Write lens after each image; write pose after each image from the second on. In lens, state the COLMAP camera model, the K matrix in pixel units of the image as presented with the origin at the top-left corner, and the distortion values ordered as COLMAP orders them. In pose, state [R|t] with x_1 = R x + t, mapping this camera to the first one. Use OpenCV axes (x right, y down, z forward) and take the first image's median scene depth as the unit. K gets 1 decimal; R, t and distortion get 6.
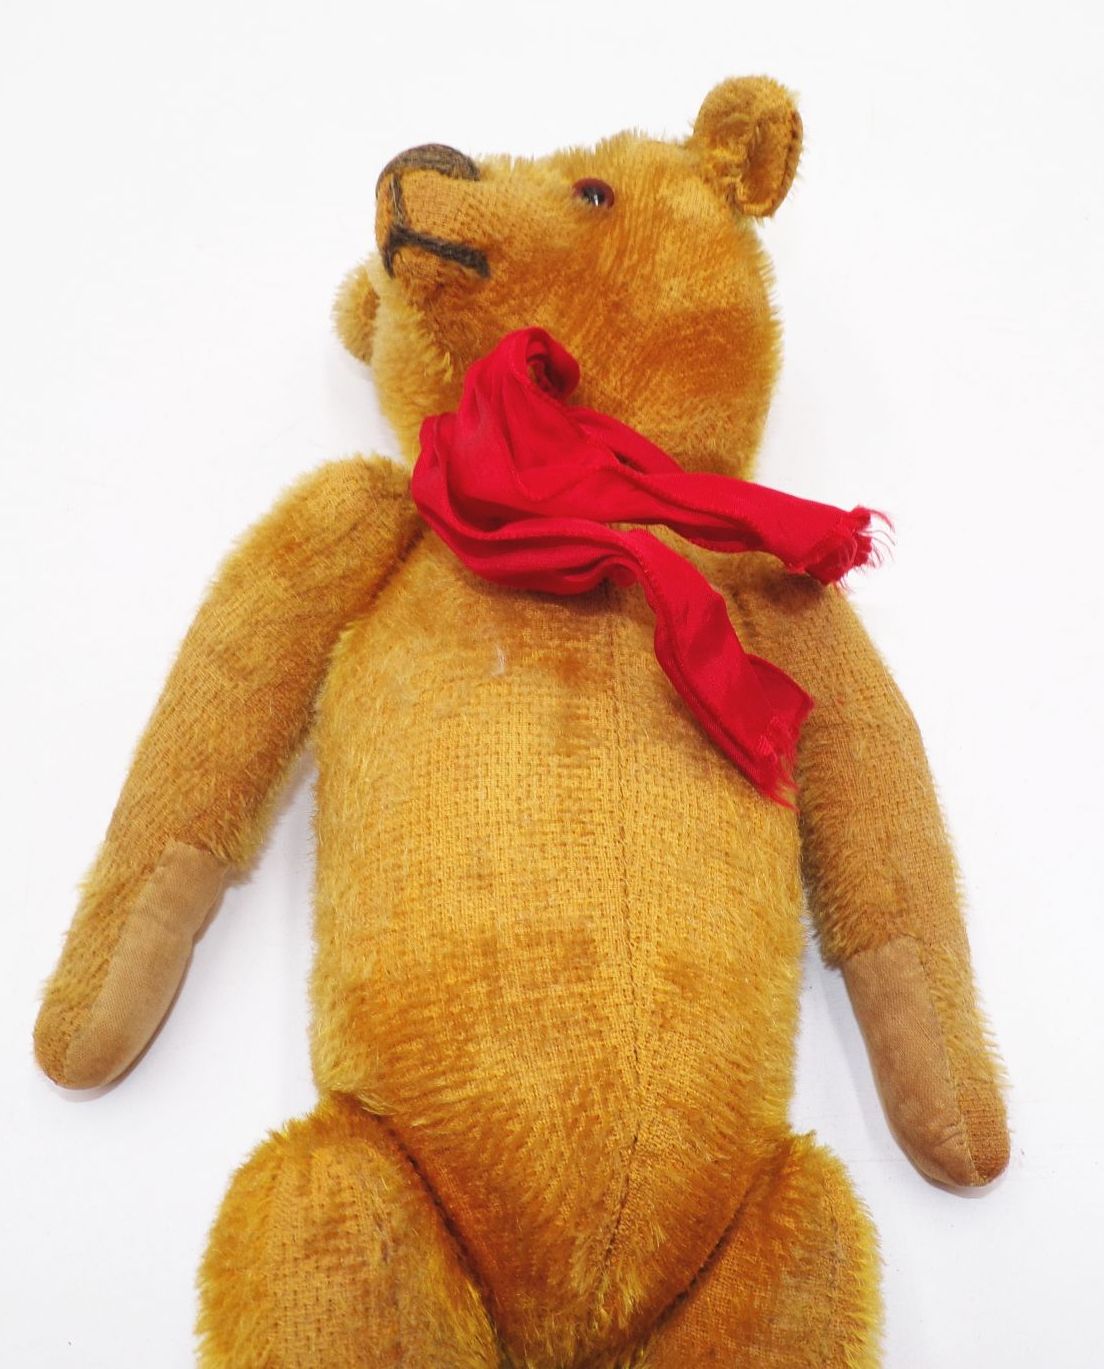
lens RADIAL K [[1056.5, 0, 580.5], [0, 1056.5, 682.5], [0, 0, 1]] dist [-0.002819, 0.000766]
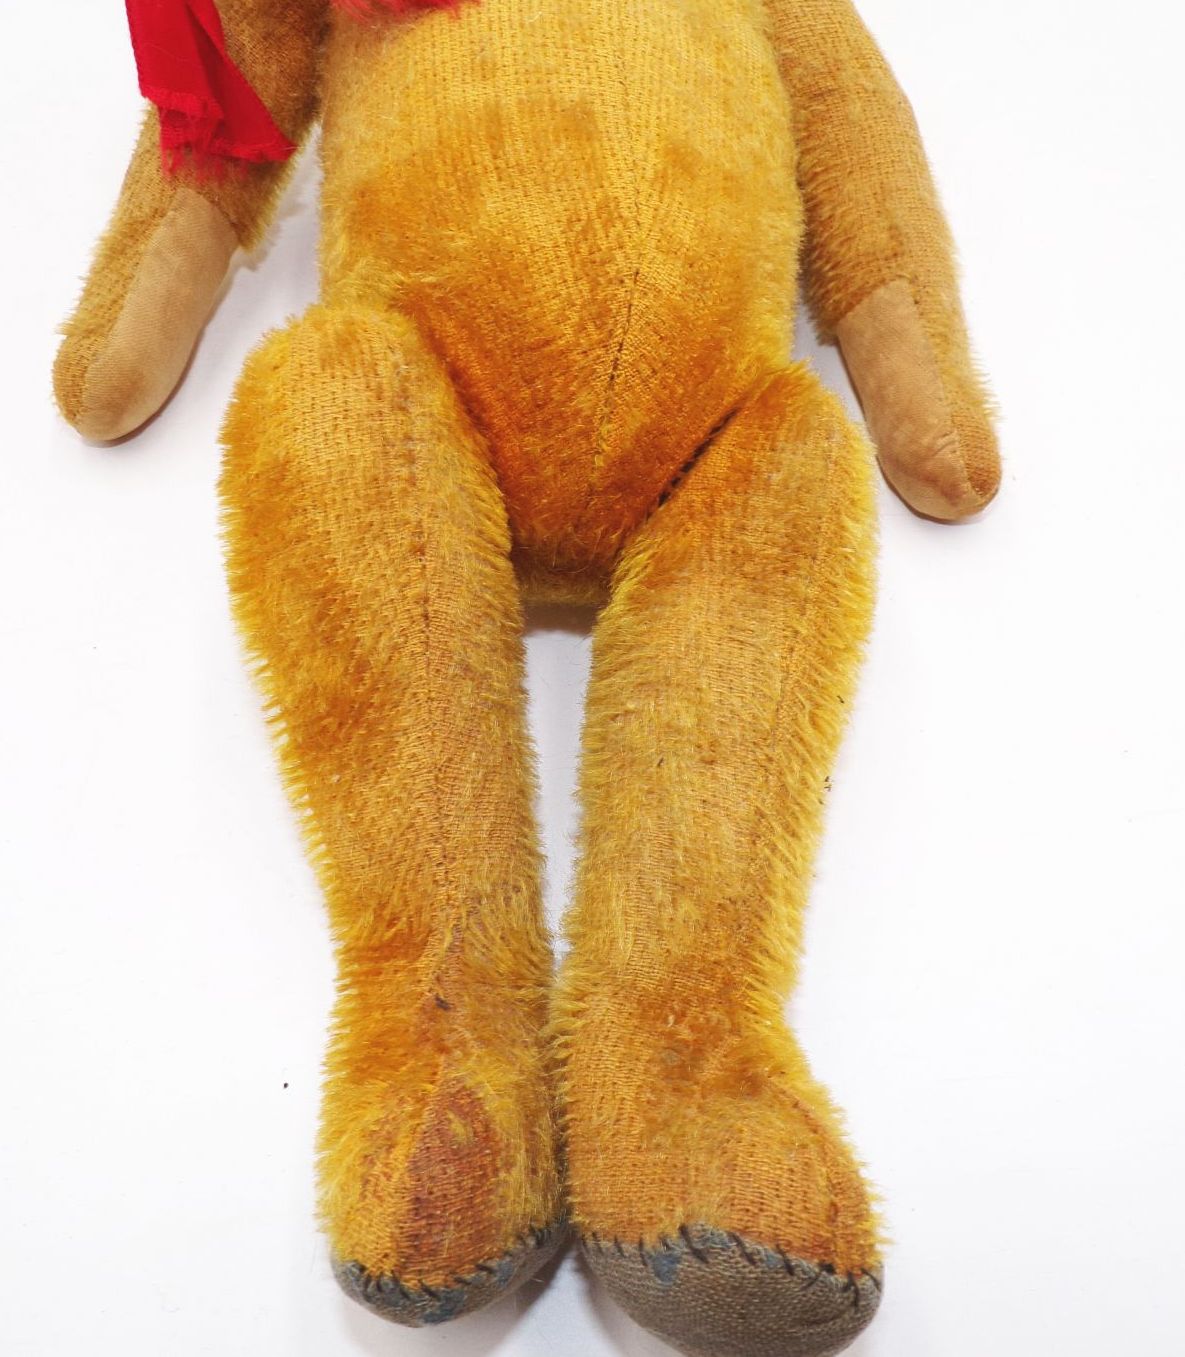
lens RADIAL K [[1046.0, 0, 560.6], [0, 1046.0, 678.6], [0, 0, 1]] dist [0.016933, 0.002843]
pose [[0.999857, -0.008414, -0.014642, -0.008572], [0.008854, 0.999503, 0.030270, 0.620237], [0.014380, -0.030395, 0.999435, -0.031585]]
